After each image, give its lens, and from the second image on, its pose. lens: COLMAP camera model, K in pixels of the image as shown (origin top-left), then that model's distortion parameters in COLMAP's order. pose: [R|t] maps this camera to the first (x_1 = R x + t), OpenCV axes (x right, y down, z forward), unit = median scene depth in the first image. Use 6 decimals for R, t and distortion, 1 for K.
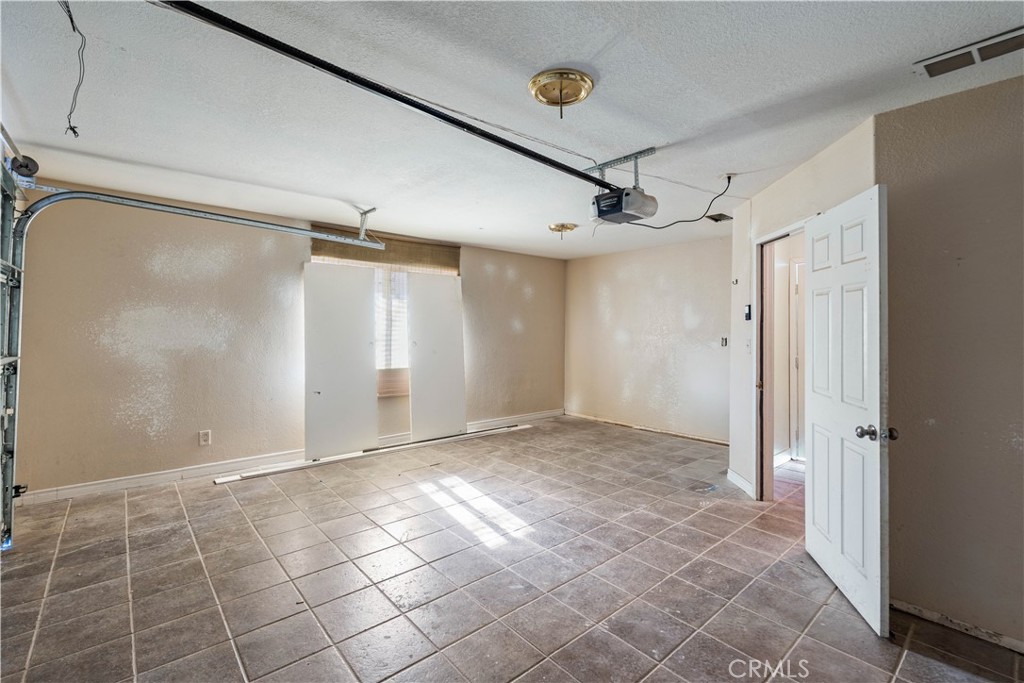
lens RADIAL K [[450.4, 0, 515.4], [0, 450.4, 332.4], [0, 0, 1]] dist [-0.004693, -0.000731]
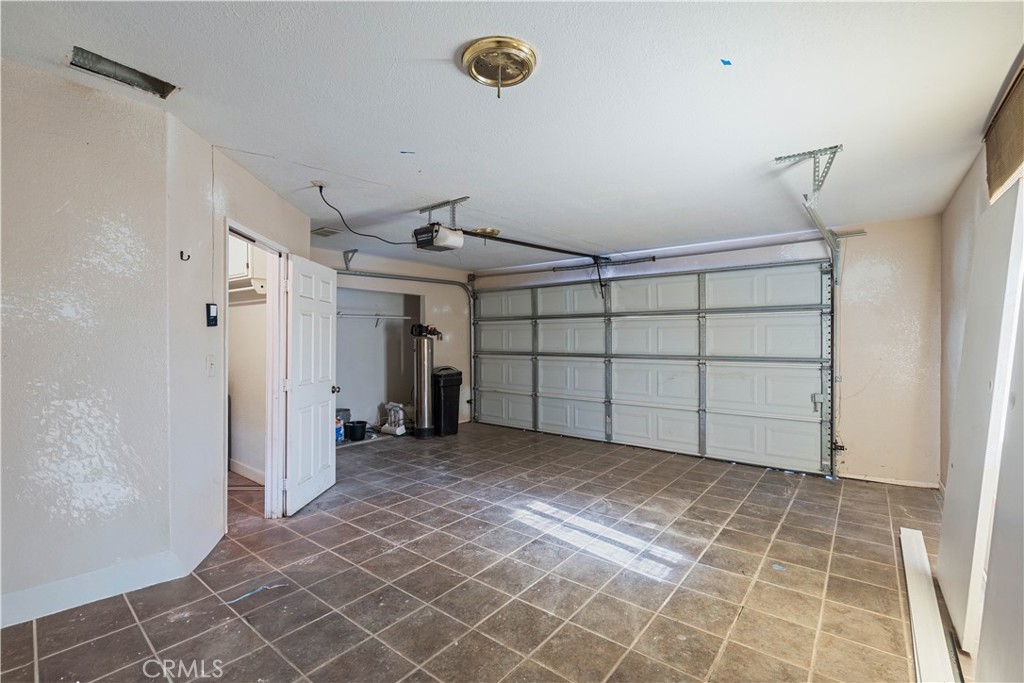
lens RADIAL K [[450.4, 0, 515.4], [0, 450.4, 332.4], [0, 0, 1]] dist [-0.004693, -0.000731]
pose [[-0.981896, -0.007058, -0.189291, 0.241313], [-0.006256, 0.999969, -0.004834, -0.023167], [0.189319, -0.003562, -0.981909, 2.078694]]
